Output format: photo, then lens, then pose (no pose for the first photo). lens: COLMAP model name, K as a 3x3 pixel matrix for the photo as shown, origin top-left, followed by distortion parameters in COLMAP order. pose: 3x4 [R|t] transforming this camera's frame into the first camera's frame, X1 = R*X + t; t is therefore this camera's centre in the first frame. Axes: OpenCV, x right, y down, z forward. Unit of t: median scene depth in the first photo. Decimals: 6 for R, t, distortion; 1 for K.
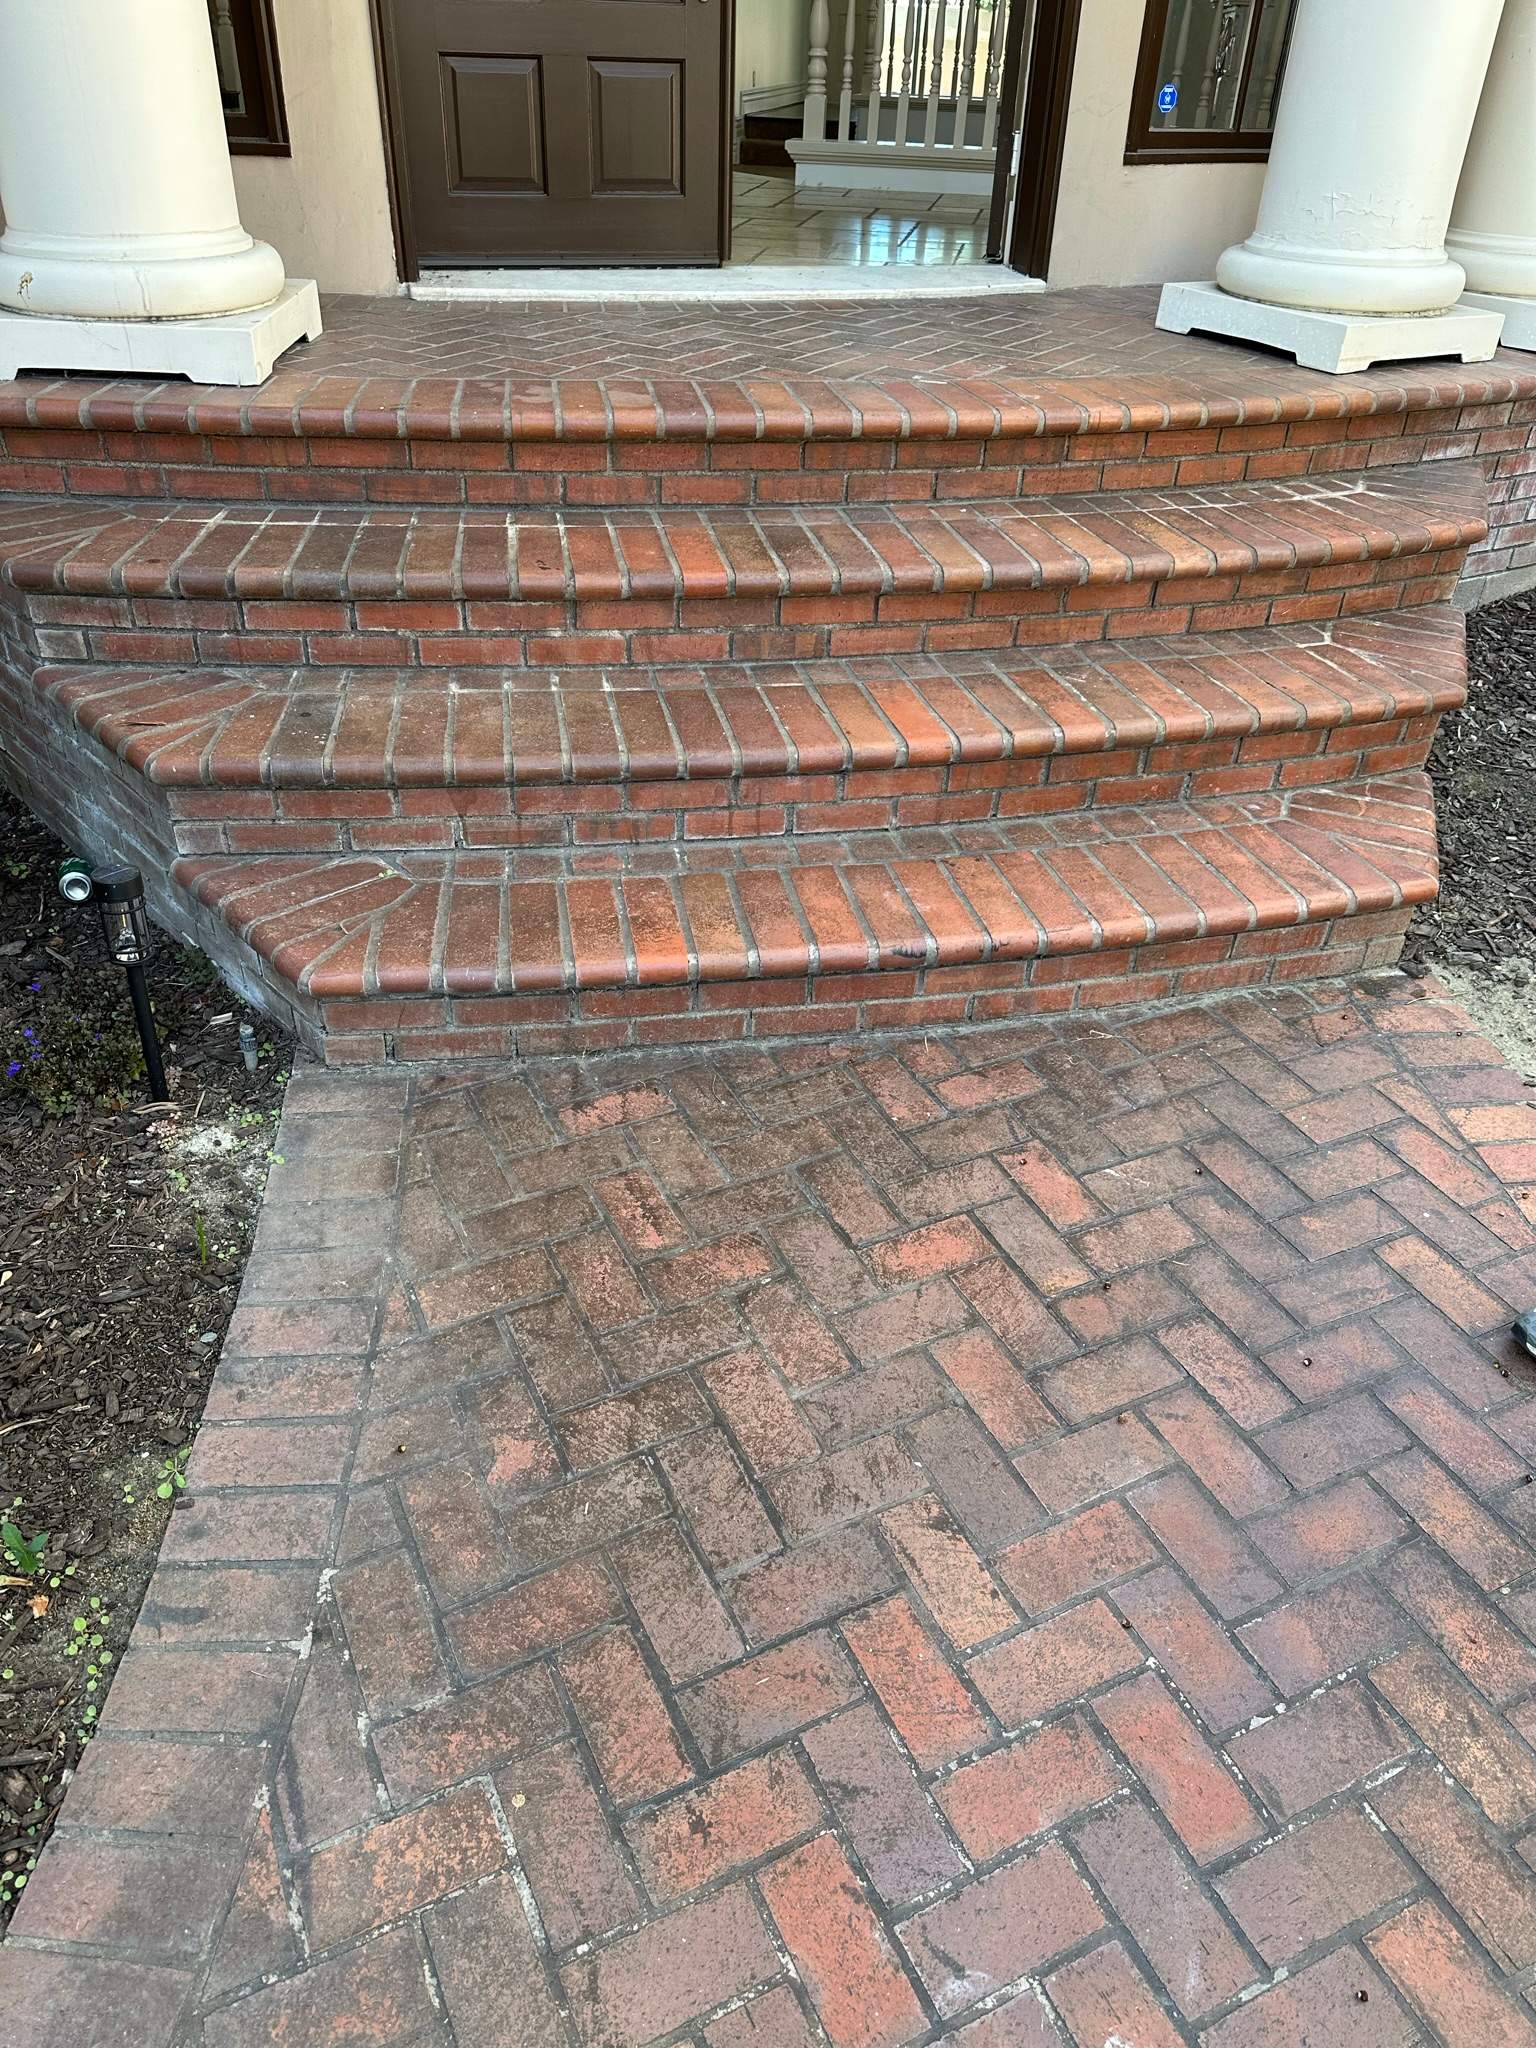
lens RADIAL K [[1513.1, 0, 768.0], [0, 1513.1, 1024.0], [0, 0, 1]] dist [-0.000329, -0.006602]
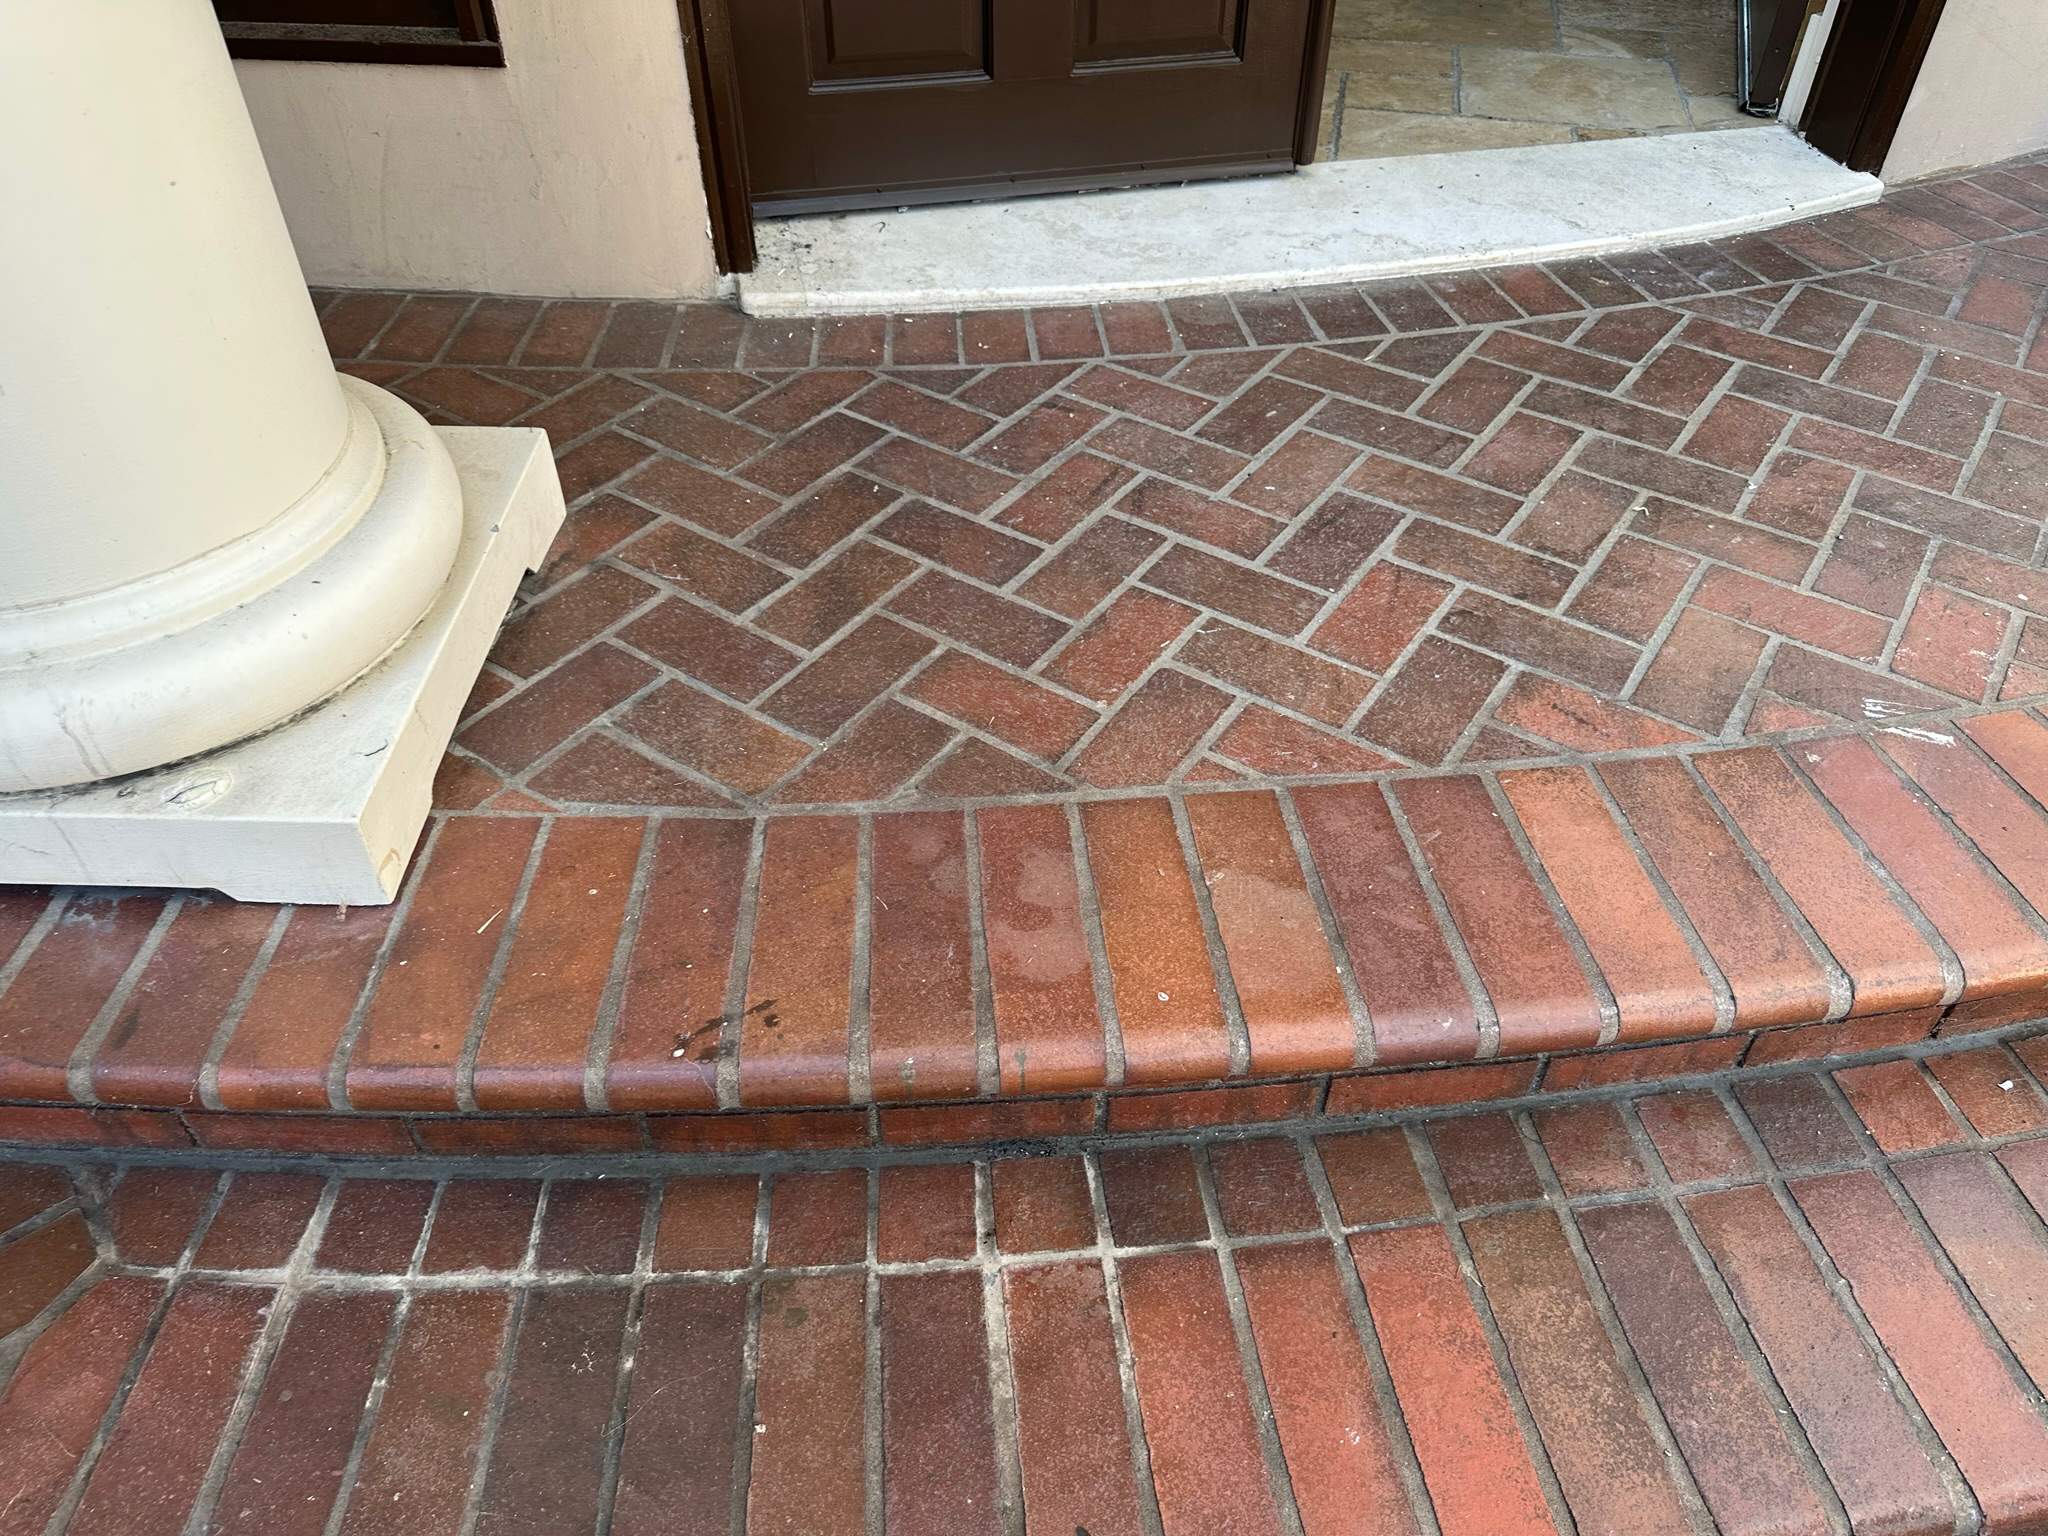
lens RADIAL K [[1513.1, 0, 1024.0], [0, 1513.1, 768.0], [0, 0, 1]] dist [-0.000329, -0.006602]
pose [[0.998471, 0.014136, -0.053439, -0.101988], [-0.006389, 0.989781, 0.142454, -0.382773], [0.054907, -0.141895, 0.988358, 0.437754]]
